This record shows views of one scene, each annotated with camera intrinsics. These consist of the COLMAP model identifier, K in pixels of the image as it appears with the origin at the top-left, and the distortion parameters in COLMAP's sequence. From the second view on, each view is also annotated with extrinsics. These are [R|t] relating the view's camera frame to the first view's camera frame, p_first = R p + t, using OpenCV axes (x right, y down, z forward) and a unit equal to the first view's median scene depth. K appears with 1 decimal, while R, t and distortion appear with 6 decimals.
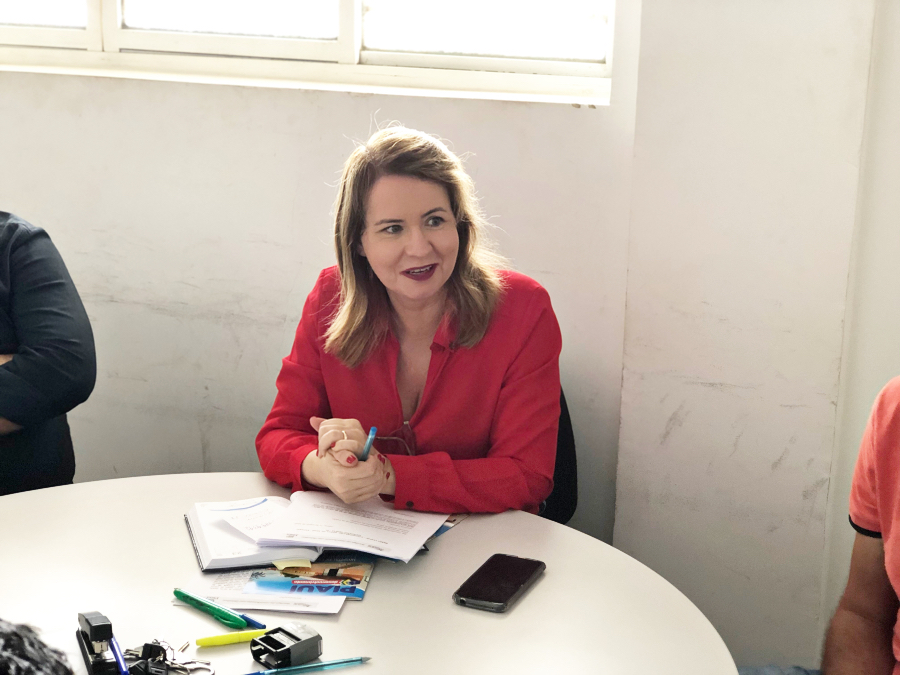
lens RADIAL K [[1510.7, 0, 450.0], [0, 1510.7, 337.5], [0, 0, 1]] dist [-0.525048, 2.953157]
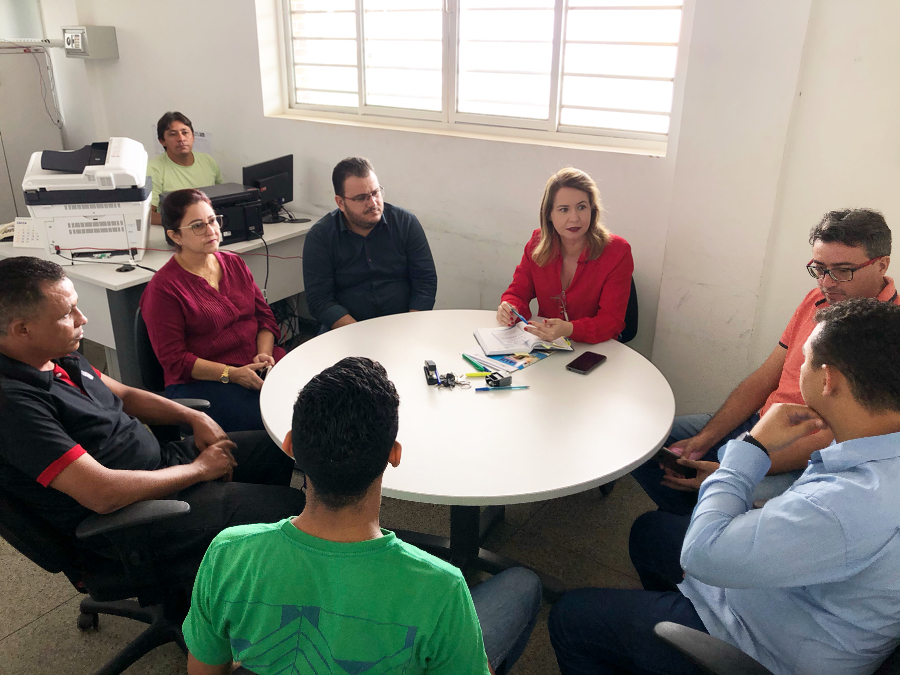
lens RADIAL K [[749.3, 0, 450.0], [0, 749.3, 337.5], [0, 0, 1]] dist [-0.005818, -0.000361]
pose [[0.973401, 0.091253, -0.210149, 0.053839], [-0.058668, 0.985953, 0.156381, -0.048845], [0.221467, -0.139892, 0.965081, -0.213875]]
